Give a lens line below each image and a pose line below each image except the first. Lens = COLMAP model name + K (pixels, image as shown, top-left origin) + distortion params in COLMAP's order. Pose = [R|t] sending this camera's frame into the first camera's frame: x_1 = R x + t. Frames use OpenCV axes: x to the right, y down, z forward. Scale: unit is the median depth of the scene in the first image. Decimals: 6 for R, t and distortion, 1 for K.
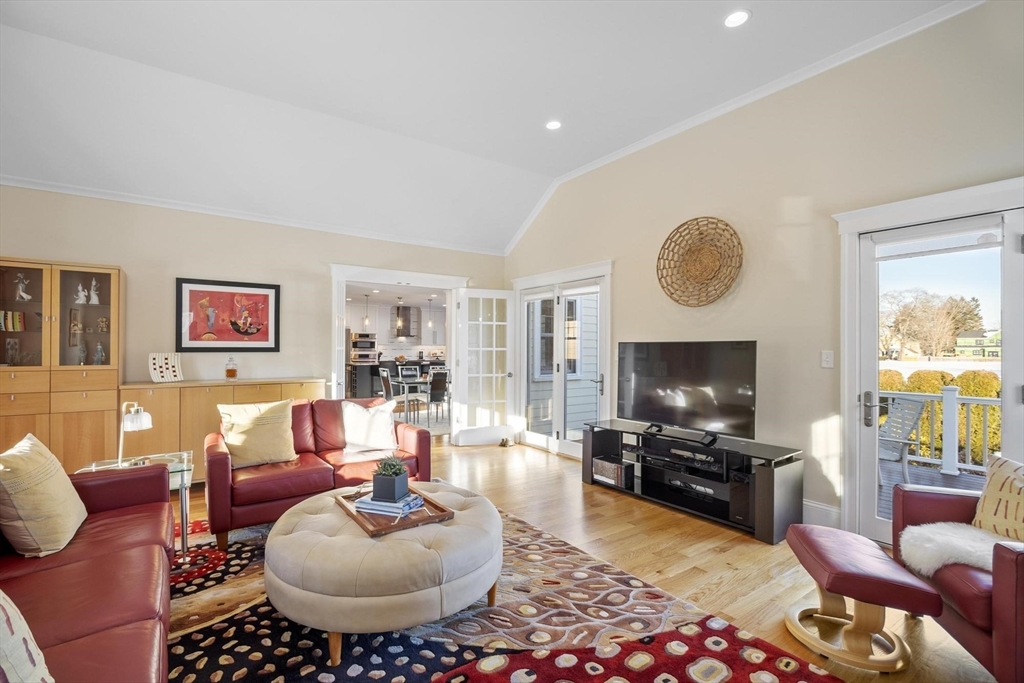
lens RADIAL K [[456.5, 0, 511.1], [0, 456.5, 347.9], [0, 0, 1]] dist [-0.014190, 0.000397]
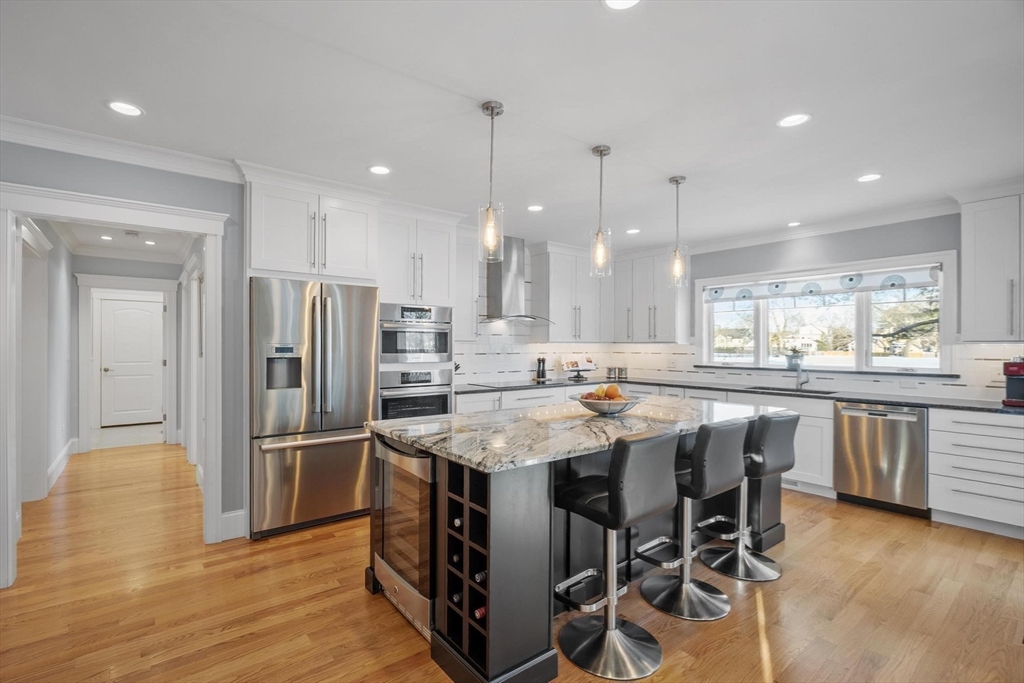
lens RADIAL K [[456.5, 0, 504.3], [0, 456.5, 342.6], [0, 0, 1]] dist [-0.014190, 0.000397]
pose [[0.998969, -0.000111, 0.045402, -0.252454], [0.000161, 0.999999, -0.001119, -0.005188], [-0.045402, 0.001125, 0.998968, 0.623647]]
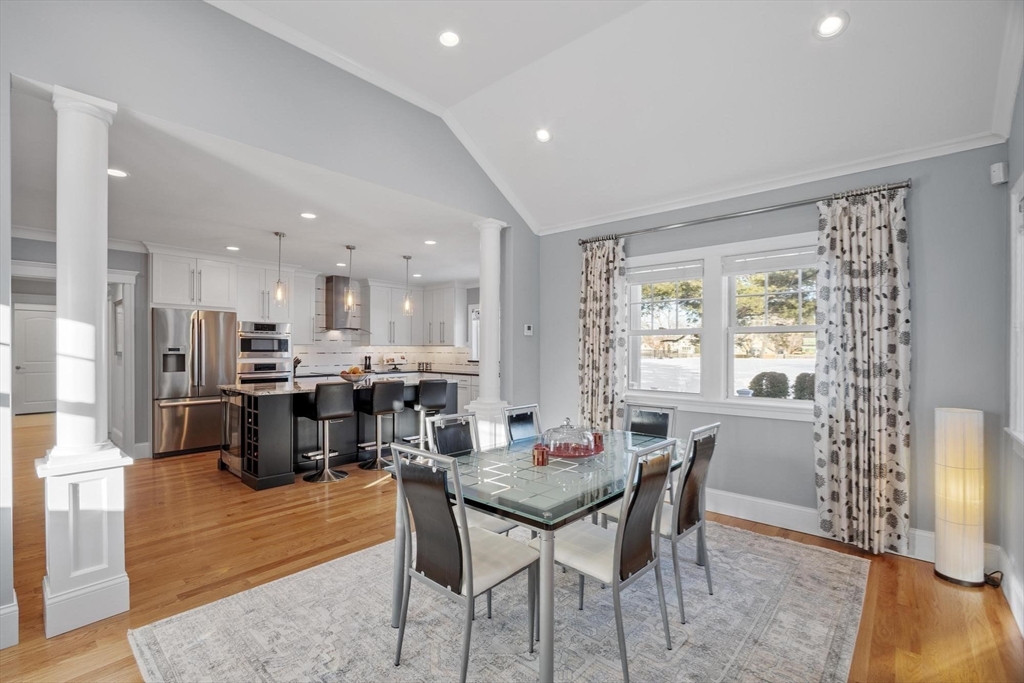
lens RADIAL K [[456.5, 0, 509.9], [0, 456.5, 349.0], [0, 0, 1]] dist [-0.014190, 0.000397]
pose [[0.976965, -0.000381, 0.213397, -0.147392], [-0.000809, 0.999985, 0.005490, -0.004659], [-0.213396, -0.005537, 0.976950, 0.401092]]
